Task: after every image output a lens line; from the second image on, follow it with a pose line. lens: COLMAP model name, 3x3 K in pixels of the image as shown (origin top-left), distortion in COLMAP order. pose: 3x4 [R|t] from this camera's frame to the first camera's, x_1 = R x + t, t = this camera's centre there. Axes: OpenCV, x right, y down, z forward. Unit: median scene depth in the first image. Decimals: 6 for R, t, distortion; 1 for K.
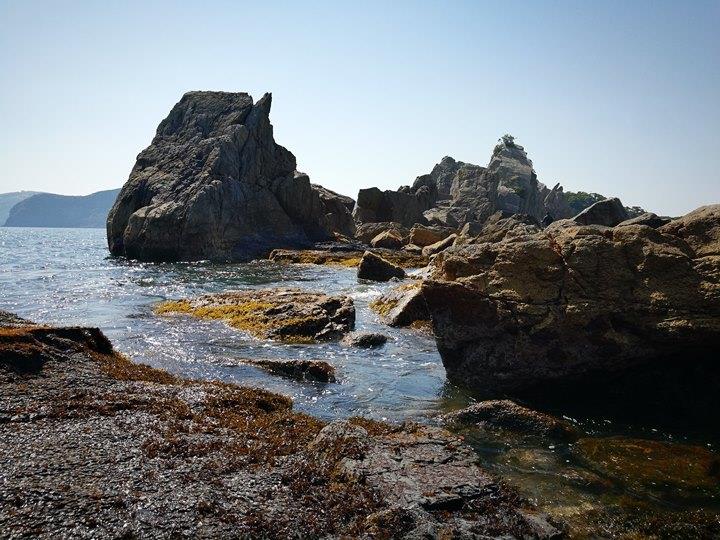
lens RADIAL K [[588.4, 0, 352.3], [0, 588.4, 273.7], [0, 0, 1]] dist [0.045009, -0.074852]
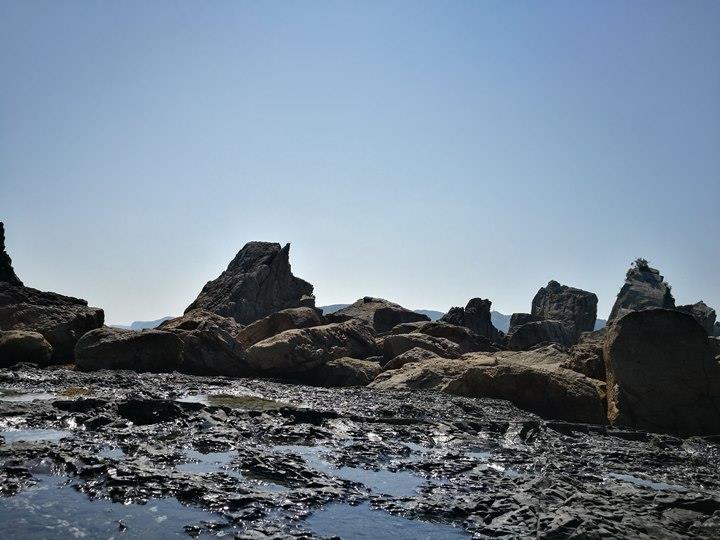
lens RADIAL K [[588.4, 0, 347.1], [0, 588.4, 260.6], [0, 0, 1]] dist [0.045009, -0.074852]
pose [[0.939819, -0.006765, -0.341606, 0.481288], [-0.068152, 0.976001, -0.206827, 0.027347], [0.334807, 0.217661, 0.916803, -0.271730]]
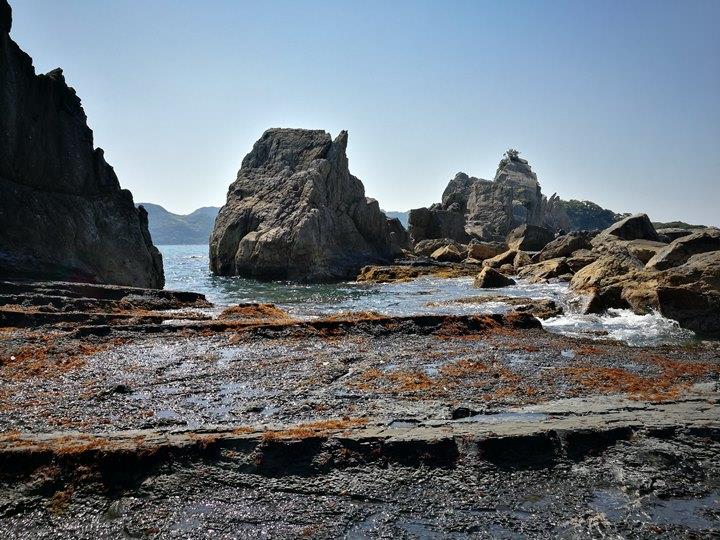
lens RADIAL K [[588.4, 0, 354.3], [0, 588.4, 277.0], [0, 0, 1]] dist [0.045009, -0.074852]
pose [[0.999546, -0.023646, 0.018684, -0.148295], [0.023905, 0.999620, -0.013749, -0.002792], [-0.018352, 0.014190, 0.999731, -0.147076]]
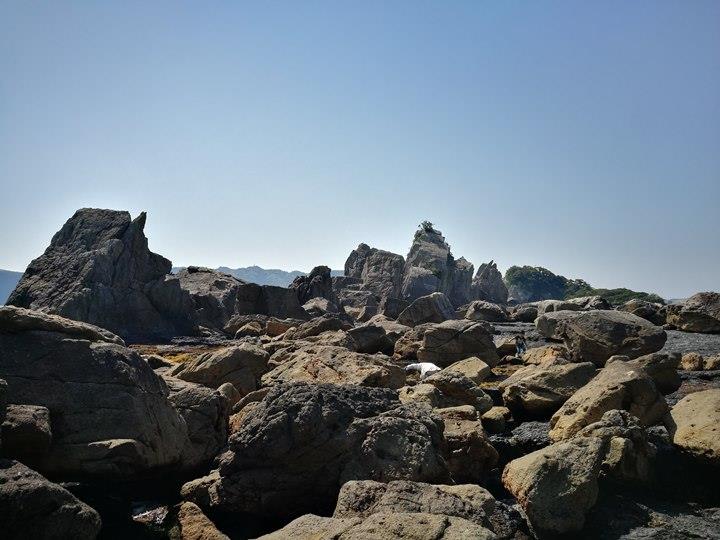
lens RADIAL K [[588.4, 0, 361.0], [0, 588.4, 269.7], [0, 0, 1]] dist [0.045009, -0.074852]
pose [[0.997230, -0.008437, 0.073897, 0.206755], [0.017934, 0.991507, -0.128811, -0.023868], [-0.072182, 0.129779, 0.988912, -0.213366]]
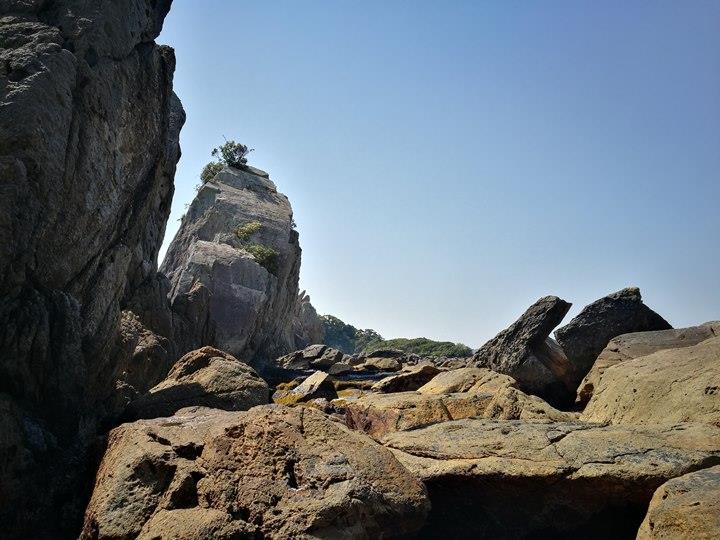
lens RADIAL K [[588.4, 0, 359.3], [0, 588.4, 269.1], [0, 0, 1]] dist [0.045009, -0.074852]
pose [[0.895044, 0.042791, 0.443920, 0.535525], [0.056605, 0.976436, -0.208250, -0.151096], [-0.442370, 0.211521, 0.871531, 2.042833]]
